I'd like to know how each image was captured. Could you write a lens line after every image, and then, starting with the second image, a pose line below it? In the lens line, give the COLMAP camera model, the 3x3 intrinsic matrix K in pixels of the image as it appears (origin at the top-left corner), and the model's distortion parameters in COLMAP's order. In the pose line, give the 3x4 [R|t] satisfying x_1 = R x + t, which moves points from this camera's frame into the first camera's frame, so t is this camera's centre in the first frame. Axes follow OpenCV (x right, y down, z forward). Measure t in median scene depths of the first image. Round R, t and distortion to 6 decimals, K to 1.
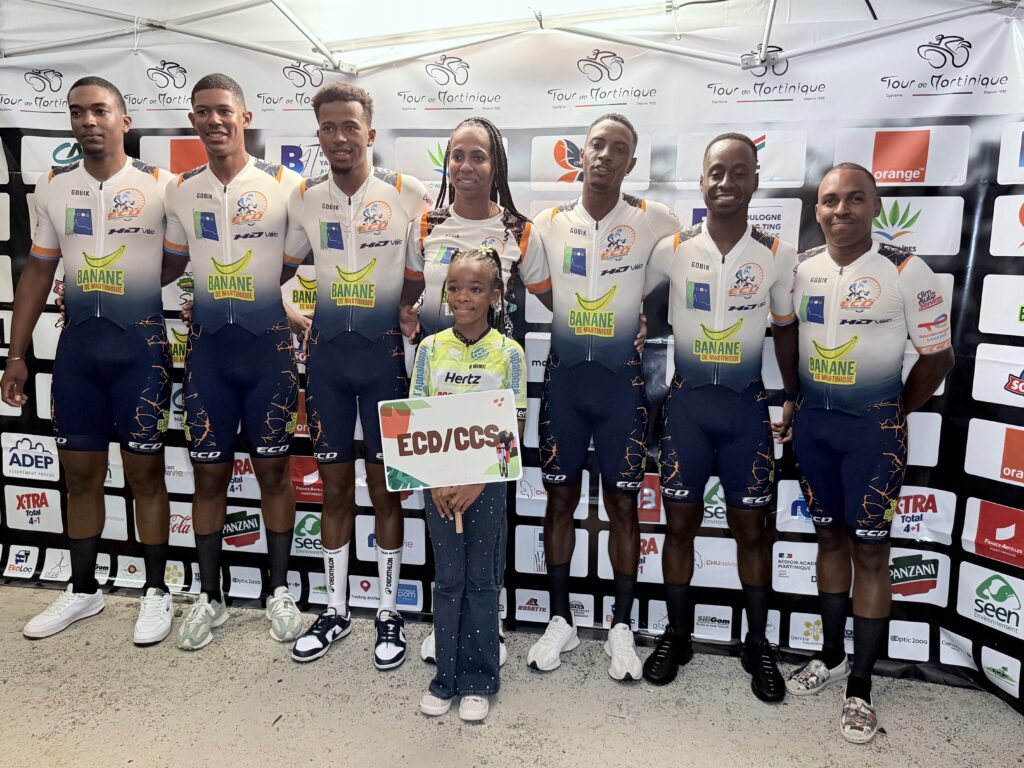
lens RADIAL K [[866.5, 0, 509.9], [0, 866.5, 390.7], [0, 0, 1]] dist [0.017640, -0.041023]
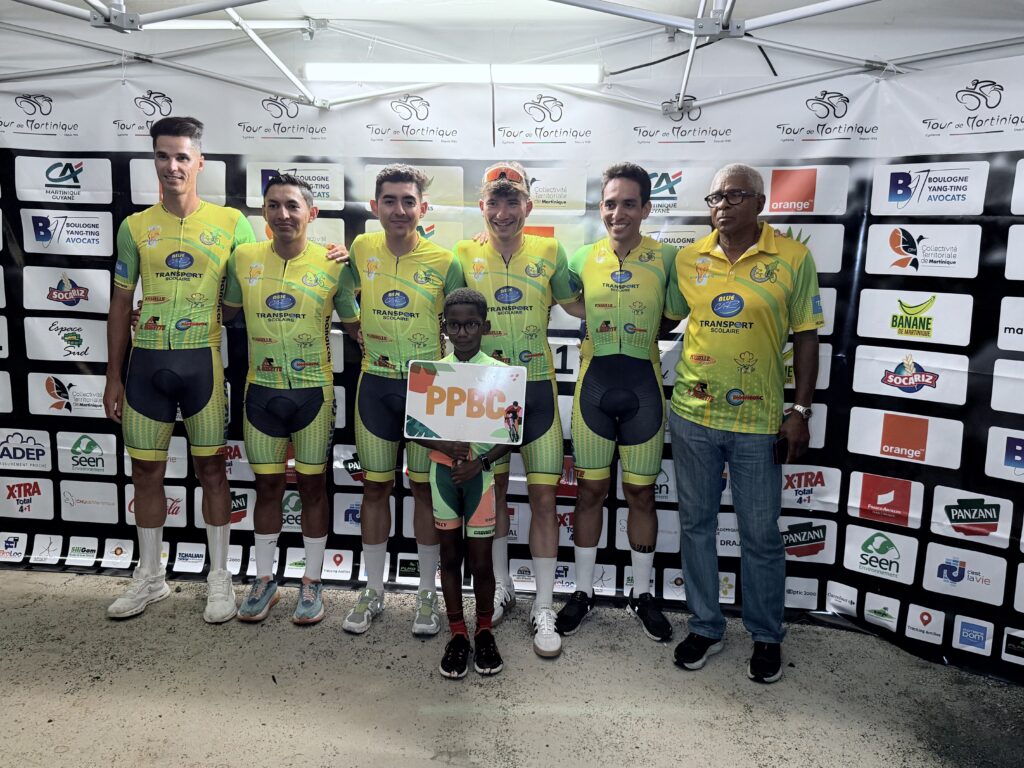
lens RADIAL K [[866.5, 0, 506.6], [0, 866.5, 390.8], [0, 0, 1]] dist [0.017640, -0.041023]
pose [[0.996469, -0.006549, 0.083708, -0.045878], [0.005841, 0.999945, 0.008693, -0.004783], [-0.083760, -0.008174, 0.996452, -0.161531]]
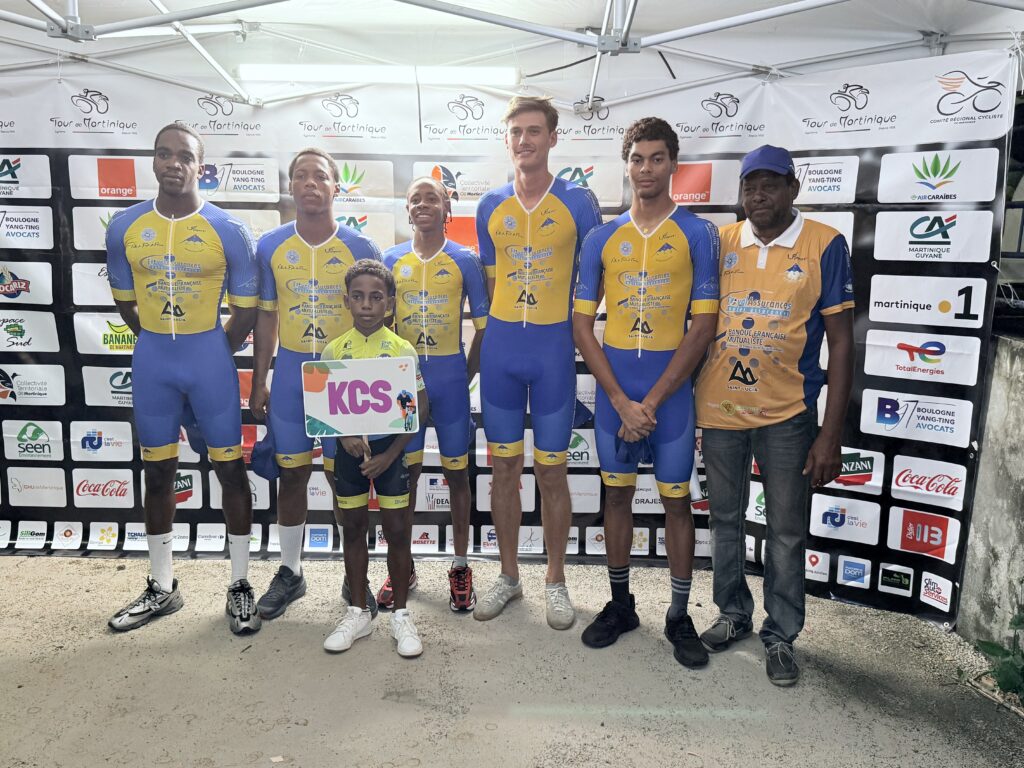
lens RADIAL K [[850.4, 0, 508.4], [0, 850.4, 392.7], [0, 0, 1]] dist [0.033548, -0.067066]
pose [[0.984591, -0.035095, 0.171317, -0.062820], [0.030540, 0.999108, 0.029148, 0.006940], [-0.172187, -0.023467, 0.984785, -0.245287]]
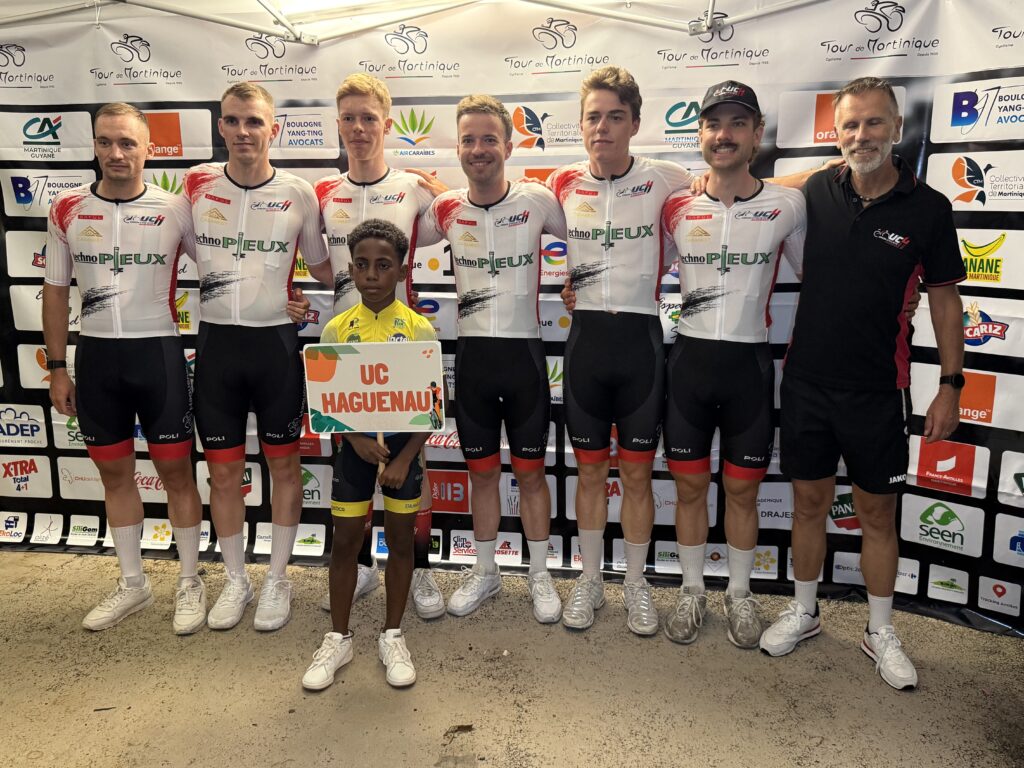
lens RADIAL K [[866.5, 0, 507.8], [0, 866.5, 387.0], [0, 0, 1]] dist [0.017640, -0.041023]
pose [[0.998987, -0.031066, 0.032566, 0.001182], [0.029286, 0.998123, 0.053784, -0.010439], [-0.034176, -0.052775, 0.998021, -0.056663]]
